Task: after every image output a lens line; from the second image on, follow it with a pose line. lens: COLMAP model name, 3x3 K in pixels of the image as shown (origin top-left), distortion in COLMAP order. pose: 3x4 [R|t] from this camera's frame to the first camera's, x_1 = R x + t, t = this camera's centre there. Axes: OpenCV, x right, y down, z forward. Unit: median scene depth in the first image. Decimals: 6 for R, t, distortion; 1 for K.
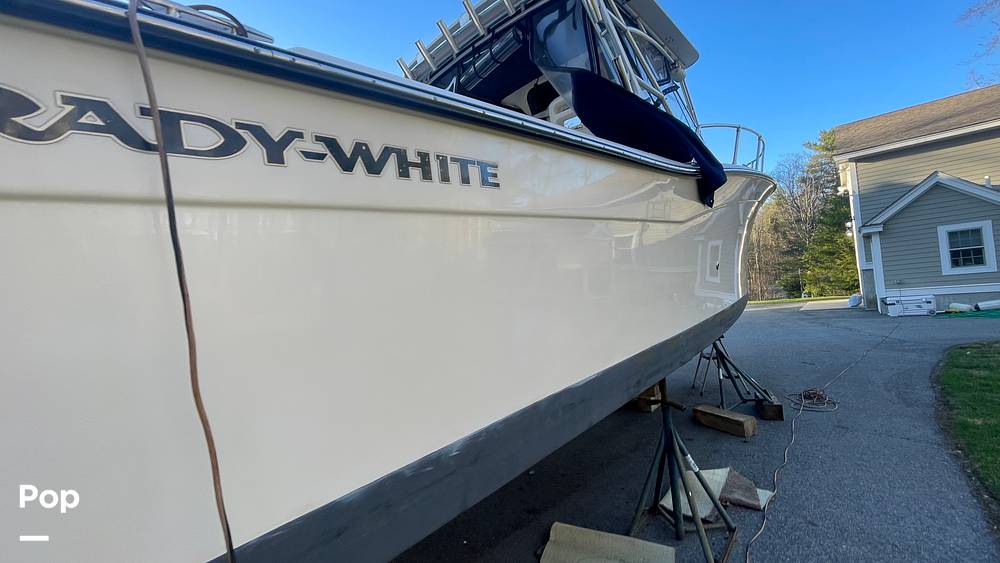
lens RADIAL K [[408.2, 0, 496.4], [0, 408.2, 284.2], [0, 0, 1]] dist [0.011202, -0.004340]
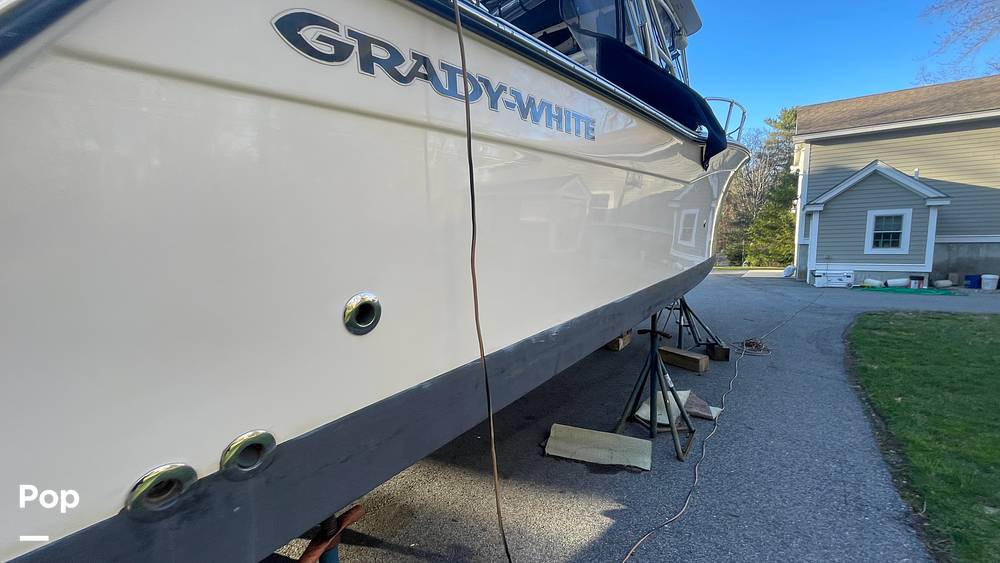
lens RADIAL K [[410.7, 0, 500.0], [0, 410.7, 281.5], [0, 0, 1]] dist [-0.000330, 0.005564]
pose [[0.991003, 0.068997, 0.114688, -0.042426], [-0.081898, 0.990342, 0.111872, 0.008815], [-0.105861, -0.120258, 0.987082, -0.030927]]
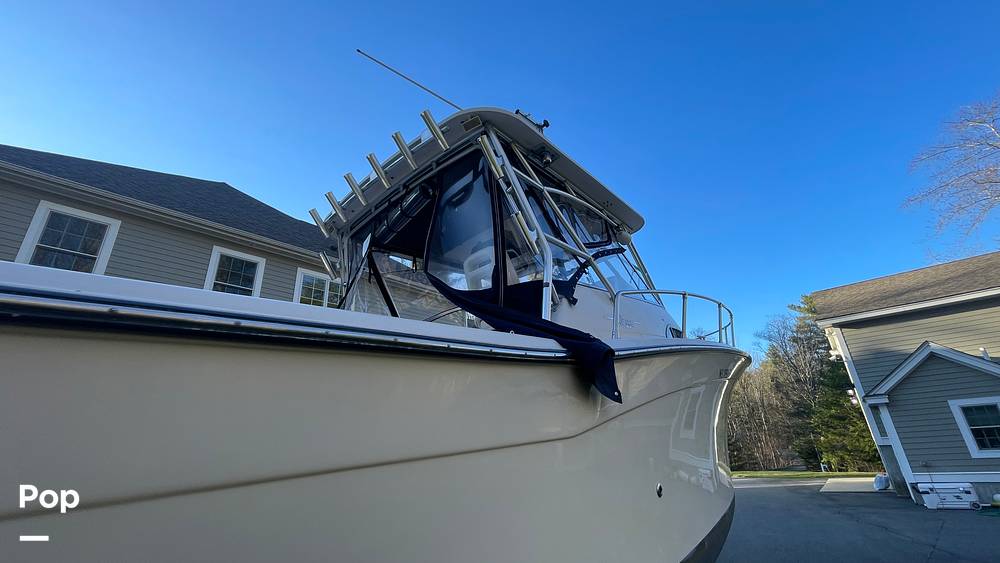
lens RADIAL K [[401.4, 0, 488.9], [0, 401.4, 281.3], [0, 0, 1]] dist [0.002702, -0.004771]
pose [[0.998999, 0.037152, -0.024910, 0.069253], [-0.043567, 0.934343, -0.353701, -0.031301], [0.010134, 0.354432, 0.935027, 0.069339]]
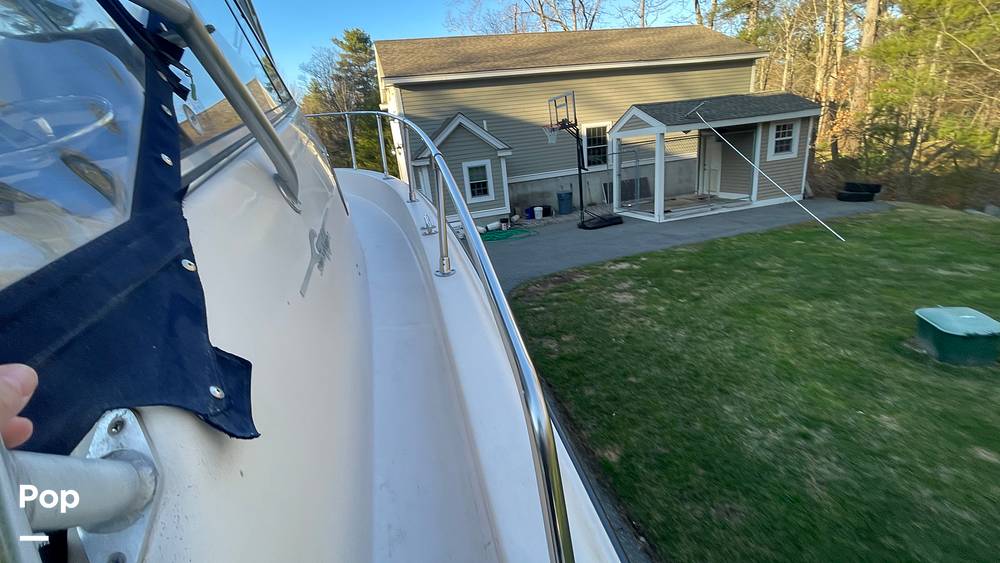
lens RADIAL K [[410.7, 0, 500.0], [0, 410.7, 281.5], [0, 0, 1]] dist [-0.000330, 0.005564]
pose [[0.546641, -0.232588, 0.804417, 0.096899], [0.027265, 0.965085, 0.260515, -0.121092], [-0.836923, -0.120476, 0.533897, 0.241962]]
